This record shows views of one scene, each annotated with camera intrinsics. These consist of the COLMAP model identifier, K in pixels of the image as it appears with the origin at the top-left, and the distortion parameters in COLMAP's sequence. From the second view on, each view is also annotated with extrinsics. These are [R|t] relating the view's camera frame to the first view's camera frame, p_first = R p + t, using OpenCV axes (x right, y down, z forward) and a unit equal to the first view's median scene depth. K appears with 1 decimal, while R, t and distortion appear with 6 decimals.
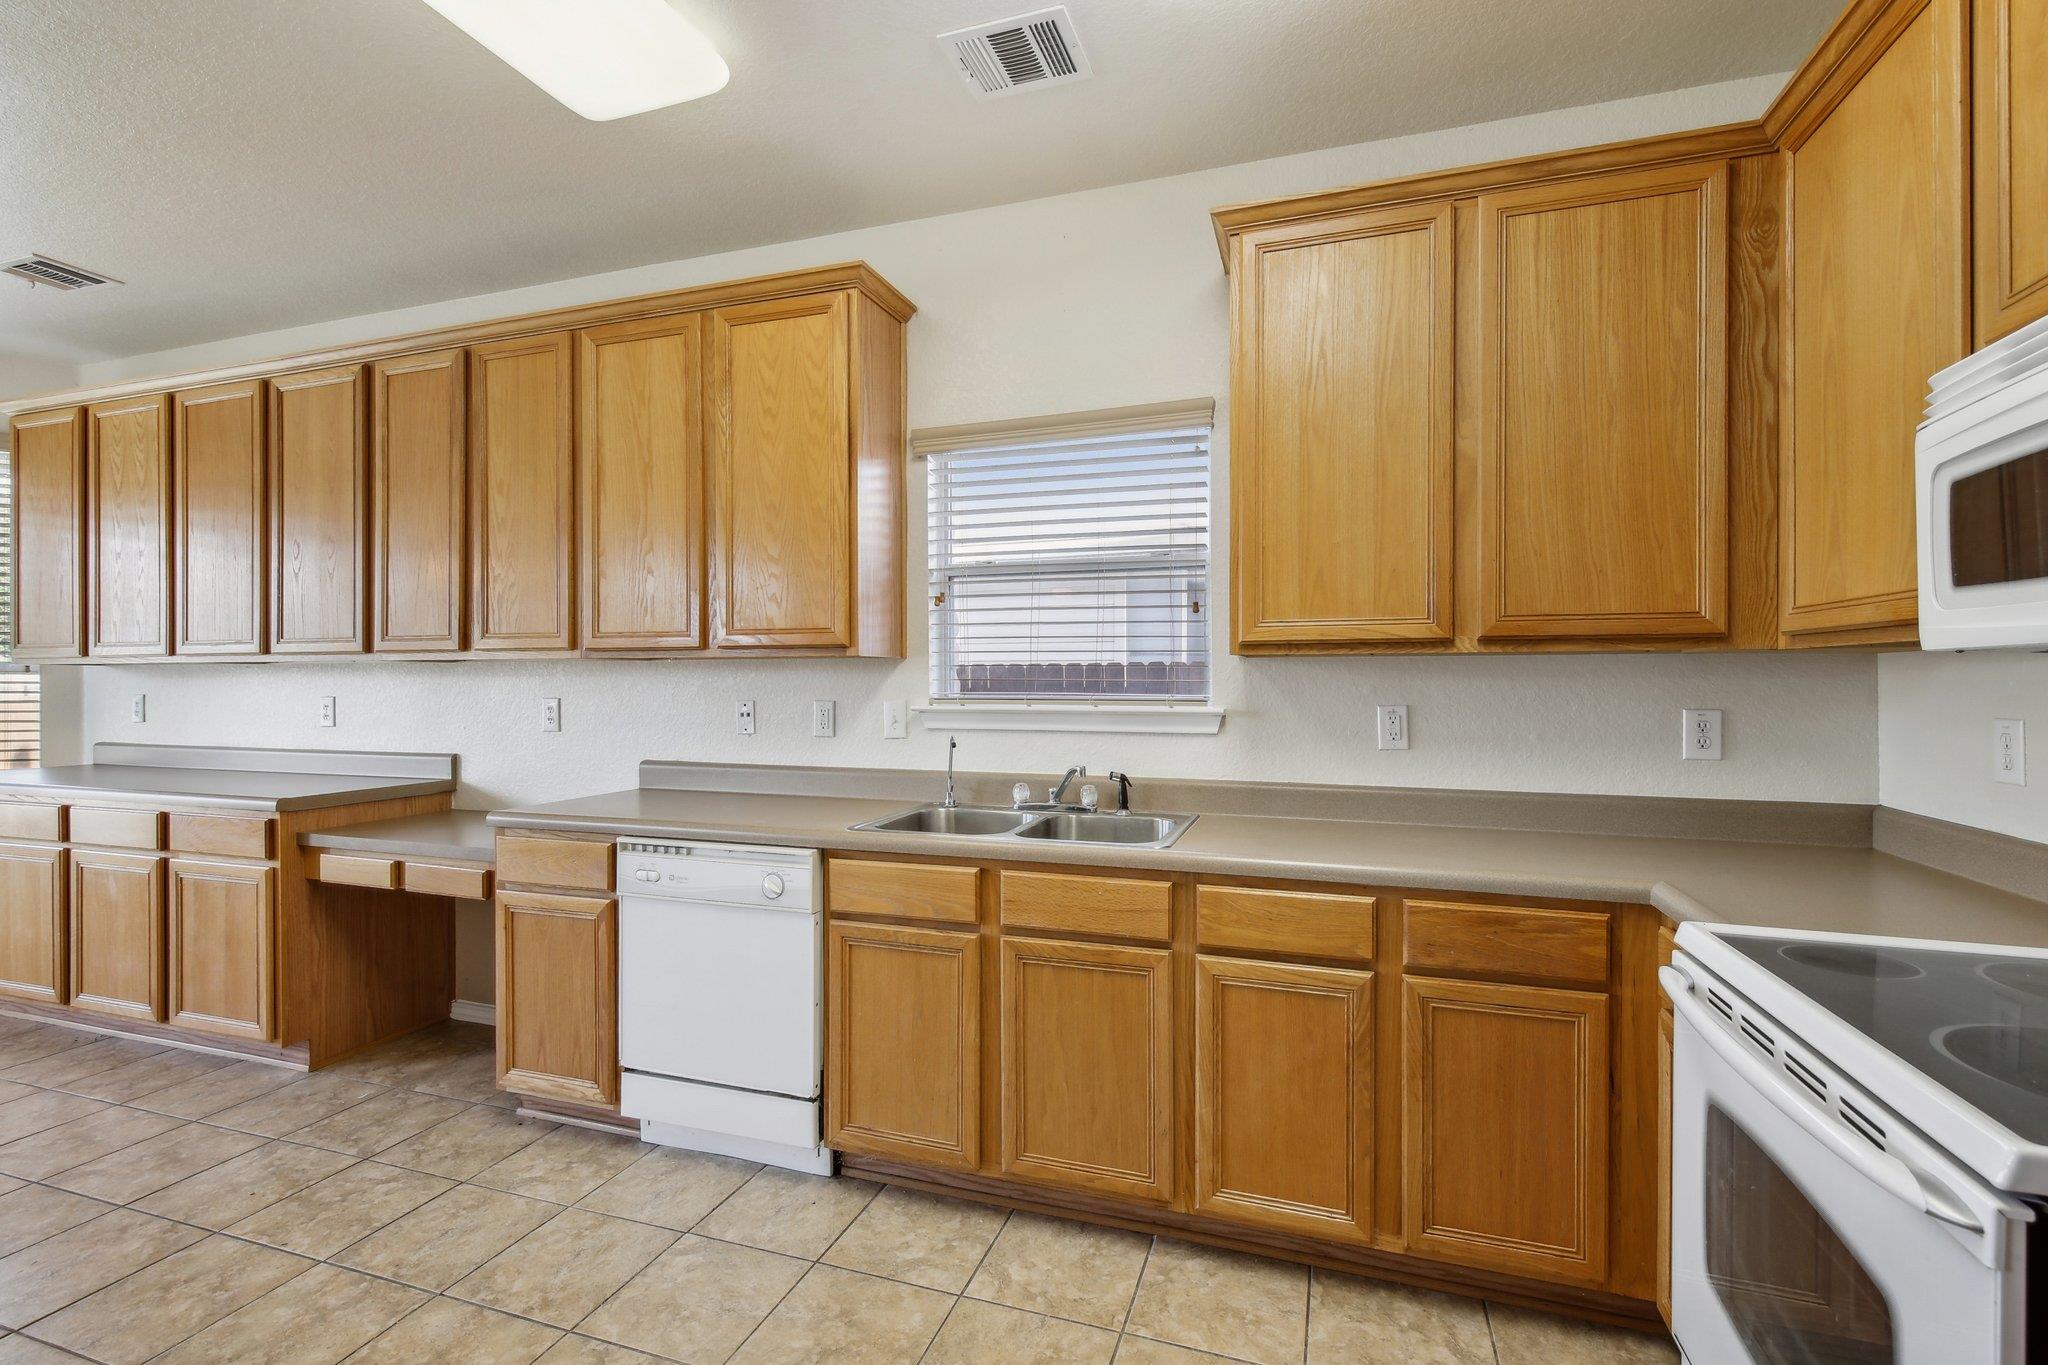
lens RADIAL K [[926.6, 0, 1028.3], [0, 926.6, 687.7], [0, 0, 1]] dist [0.010596, -0.001923]
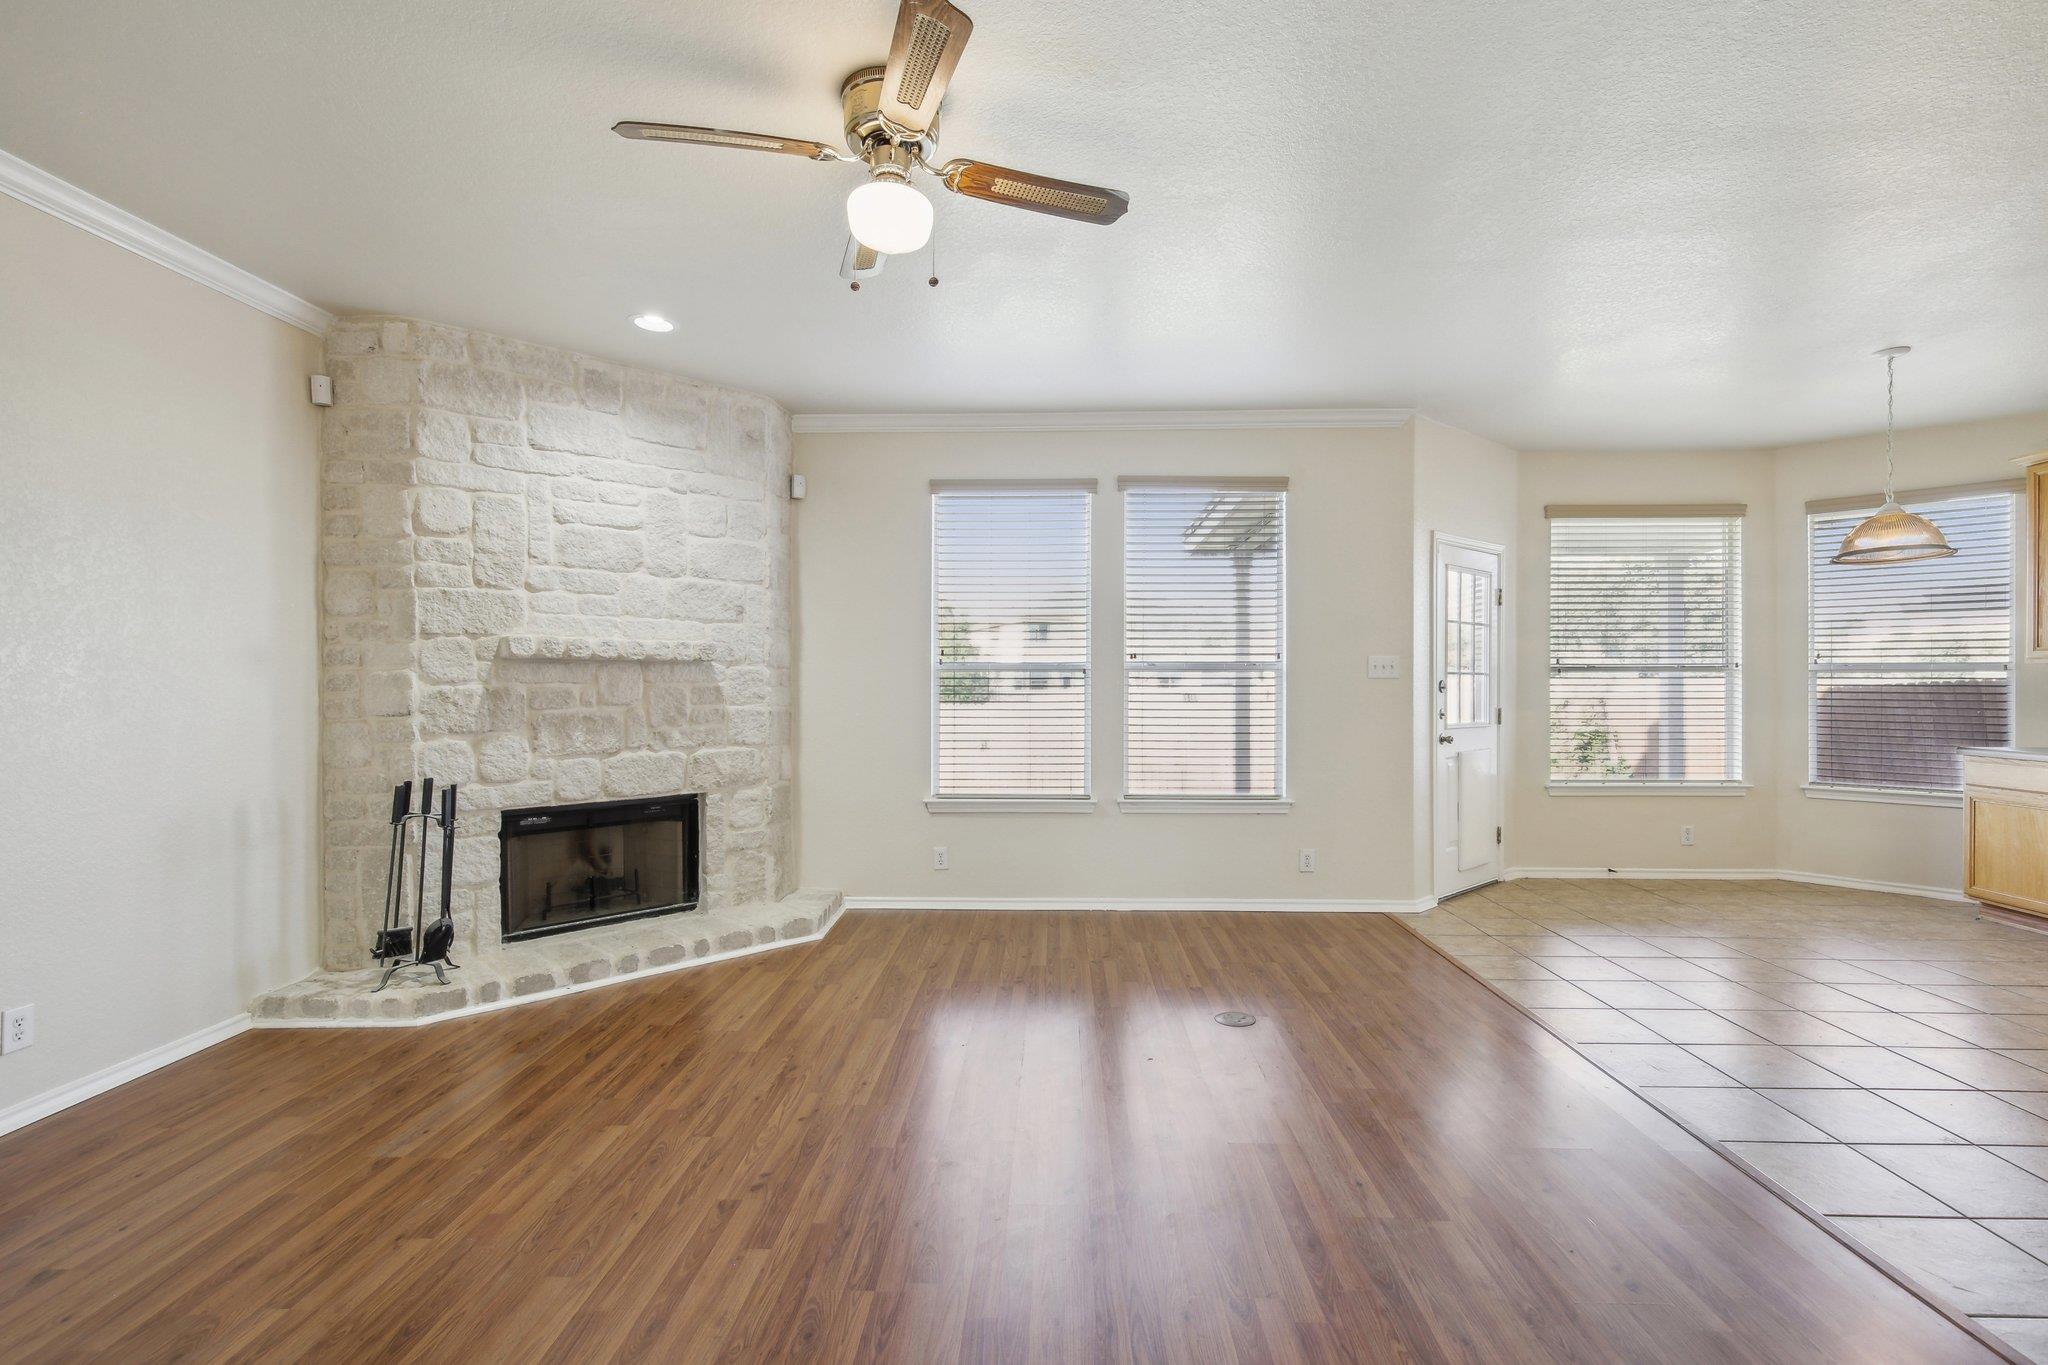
lens RADIAL K [[926.6, 0, 1040.4], [0, 926.6, 683.8], [0, 0, 1]] dist [0.010596, -0.001923]
pose [[0.289489, 0.000414, -0.957181, -0.479668], [-0.007107, 0.999973, -0.001717, 0.023182], [0.957155, 0.007299, 0.289485, -1.125097]]
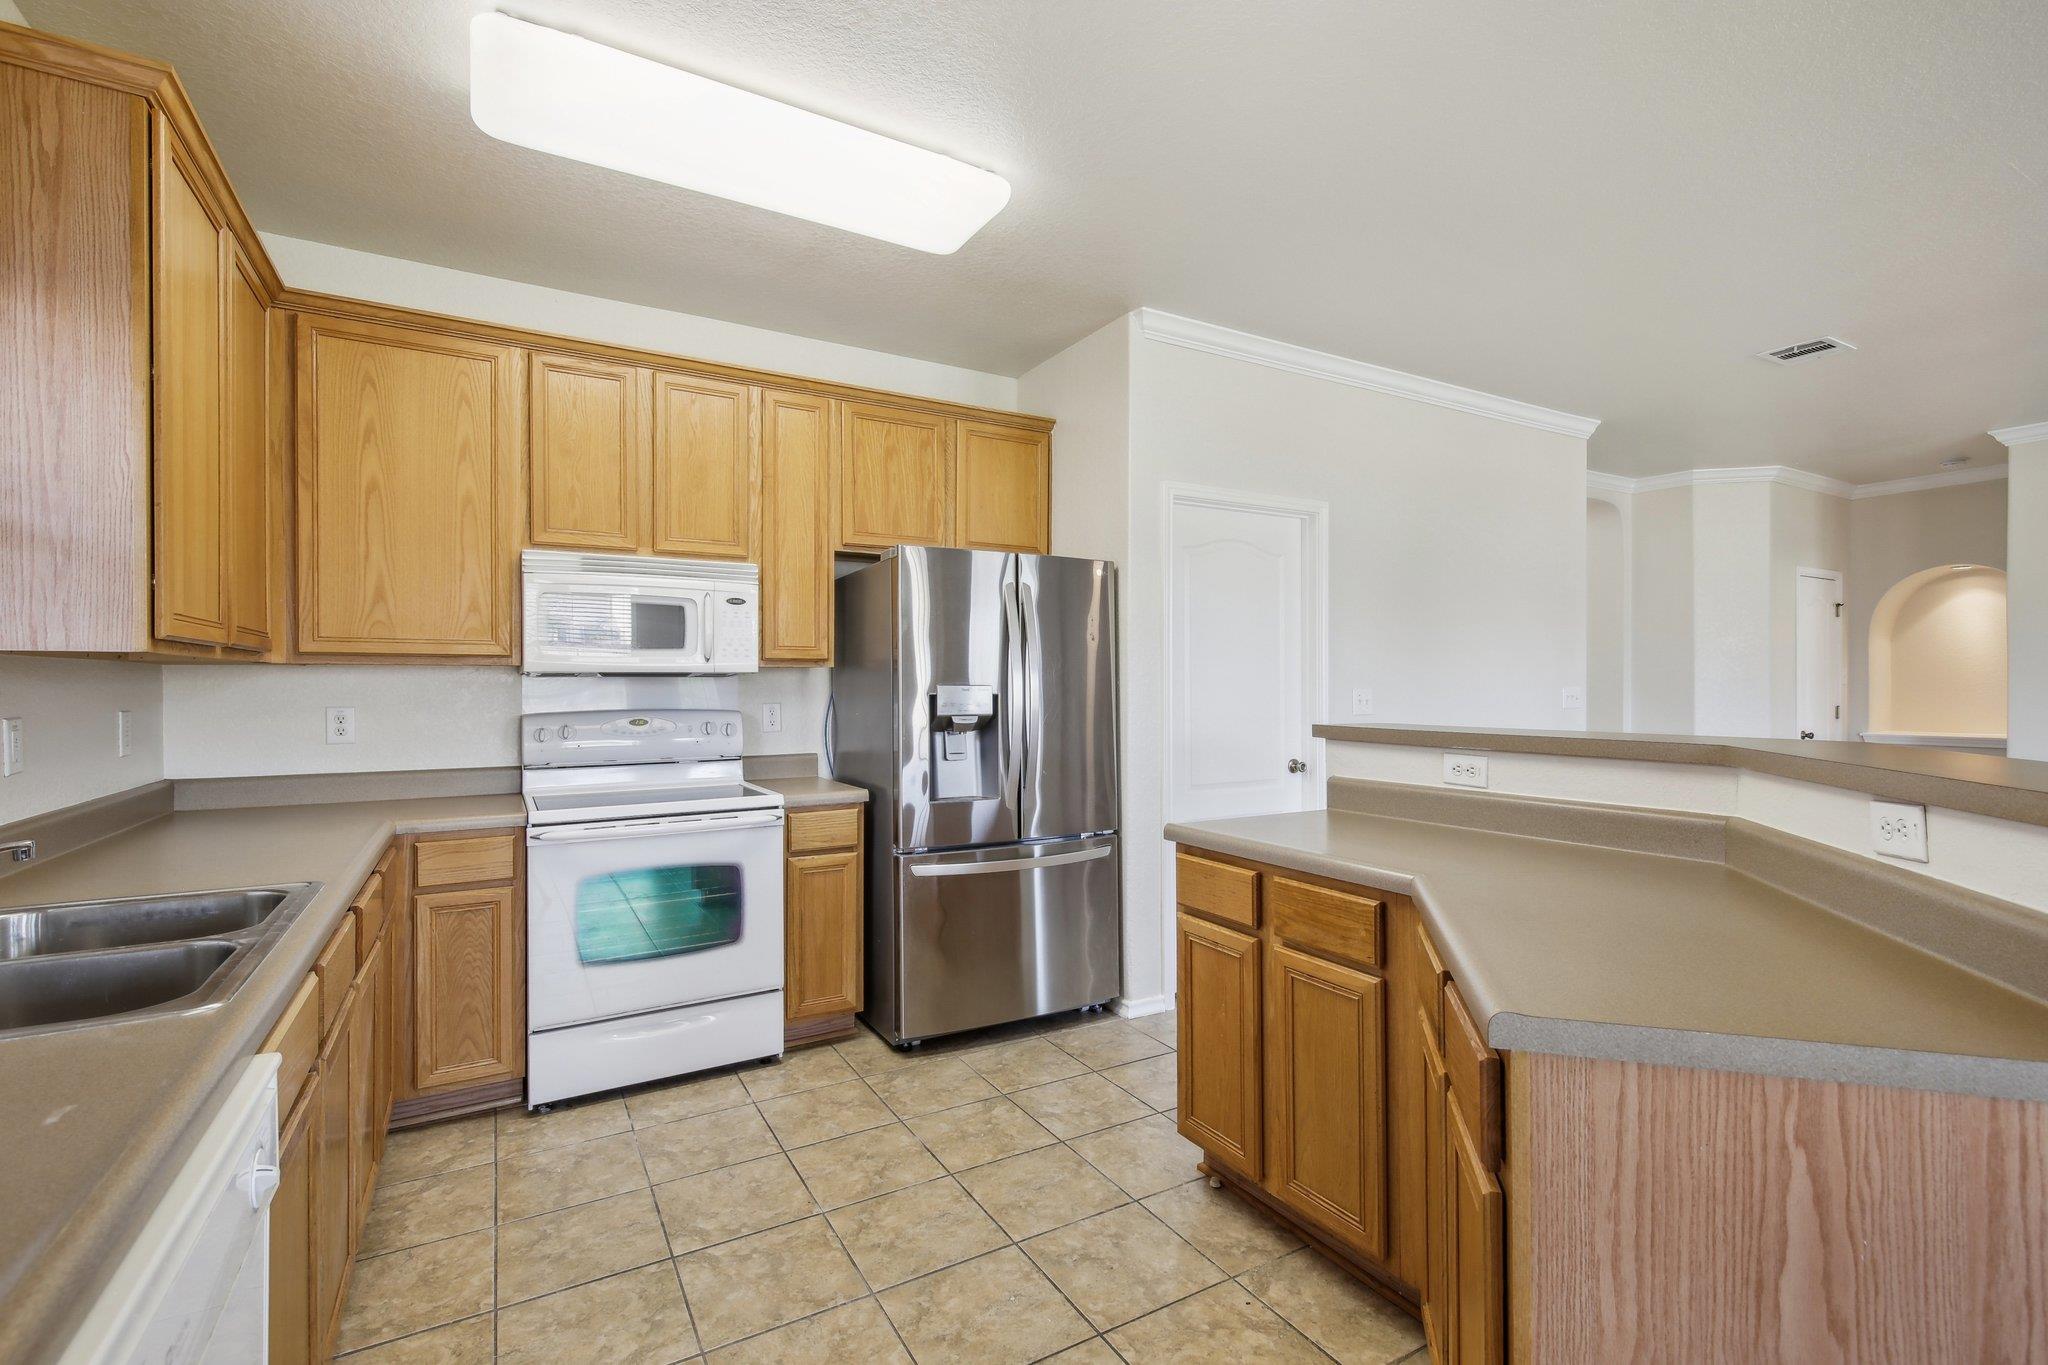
lens RADIAL K [[926.6, 0, 1023.7], [0, 926.6, 683.9], [0, 0, 1]] dist [0.010596, -0.001923]
pose [[-0.752071, 0.000031, 0.659082, -0.856344], [0.003478, 0.999986, 0.003921, -0.011956], [-0.659073, 0.005241, -0.752061, 1.155307]]
